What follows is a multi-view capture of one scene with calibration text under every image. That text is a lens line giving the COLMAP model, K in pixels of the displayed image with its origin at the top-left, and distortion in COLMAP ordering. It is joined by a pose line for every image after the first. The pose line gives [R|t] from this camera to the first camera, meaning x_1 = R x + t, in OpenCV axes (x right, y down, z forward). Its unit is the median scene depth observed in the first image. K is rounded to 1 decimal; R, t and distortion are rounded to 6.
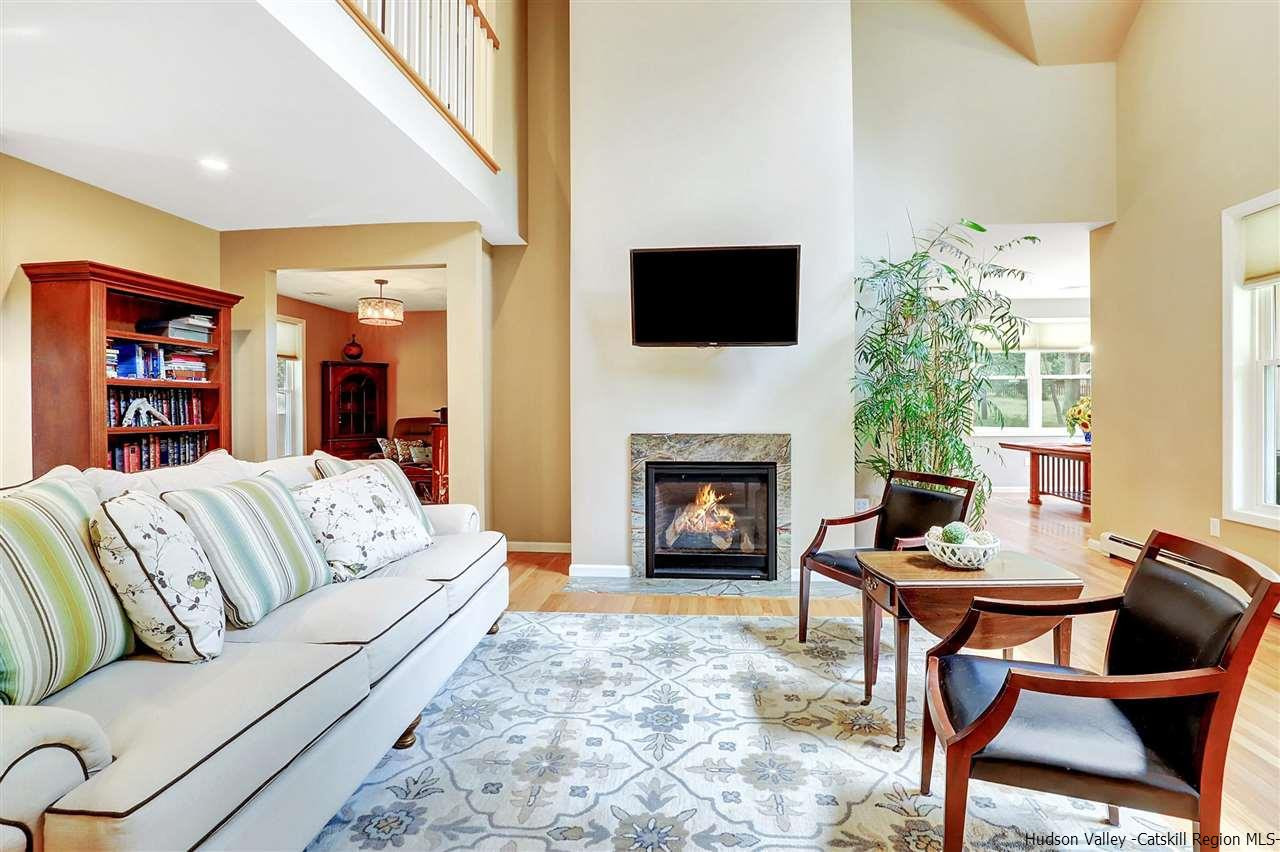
lens RADIAL K [[601.1, 0, 660.1], [0, 601.1, 406.0], [0, 0, 1]] dist [-0.025990, 0.000339]
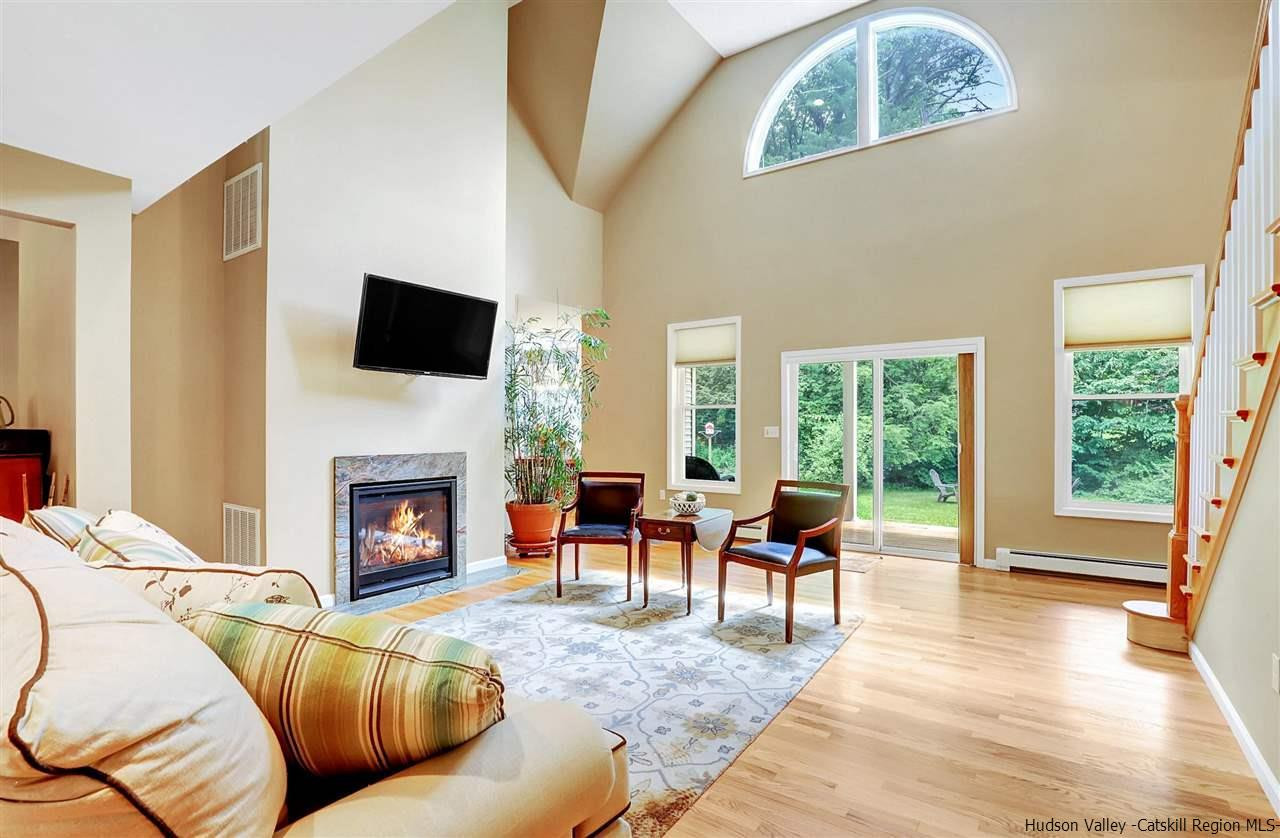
lens RADIAL K [[595.0, 0, 649.8], [0, 595.0, 420.4], [0, 0, 1]] dist [-0.032892, 0.000229]
pose [[0.503832, 0.014836, 0.863674, -0.685297], [-0.003287, 0.999878, -0.015258, 0.000364], [-0.863796, 0.004849, 0.503819, 0.090163]]
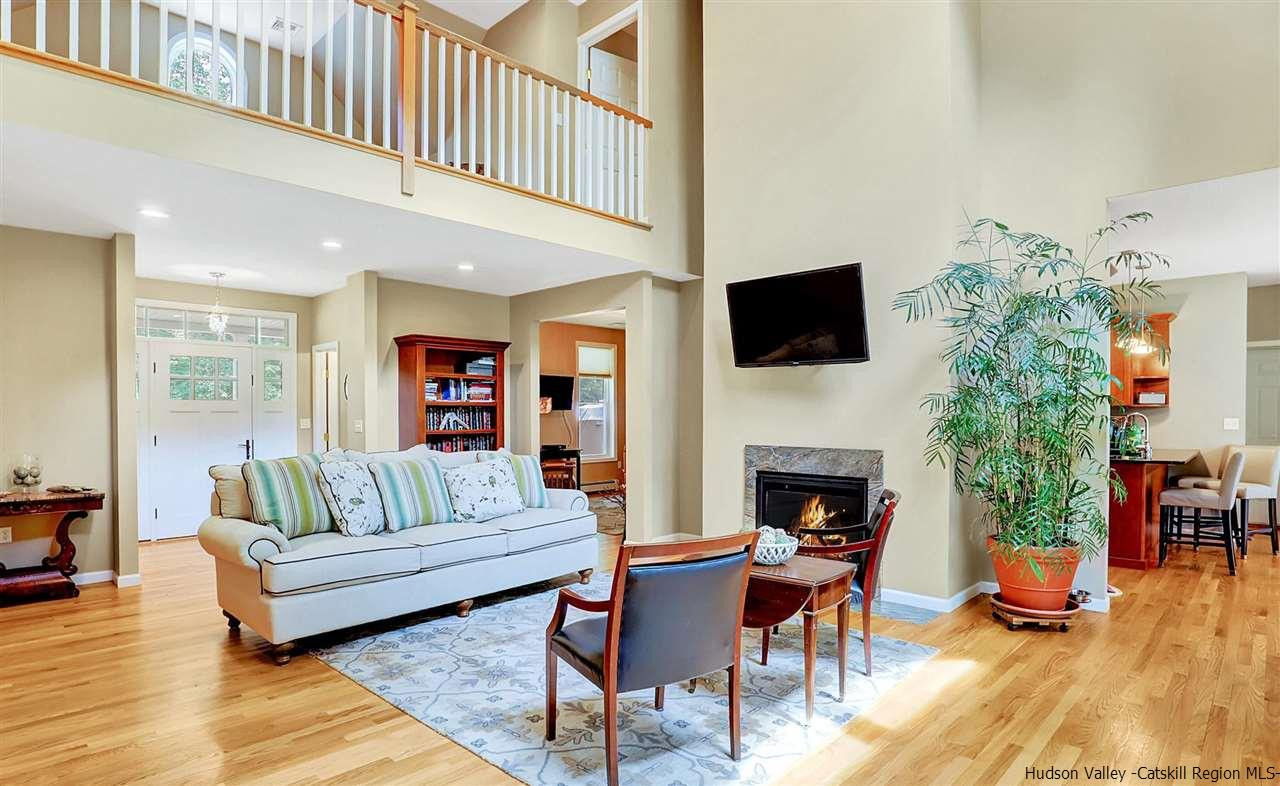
lens RADIAL K [[683.9, 0, 642.1], [0, 683.9, 419.9], [0, 0, 1]] dist [-0.033127, -0.000116]
pose [[0.775427, 0.011199, -0.631338, 0.672675], [-0.003293, 0.999901, 0.013692, -0.018958], [0.631428, -0.008538, 0.775387, -0.116664]]
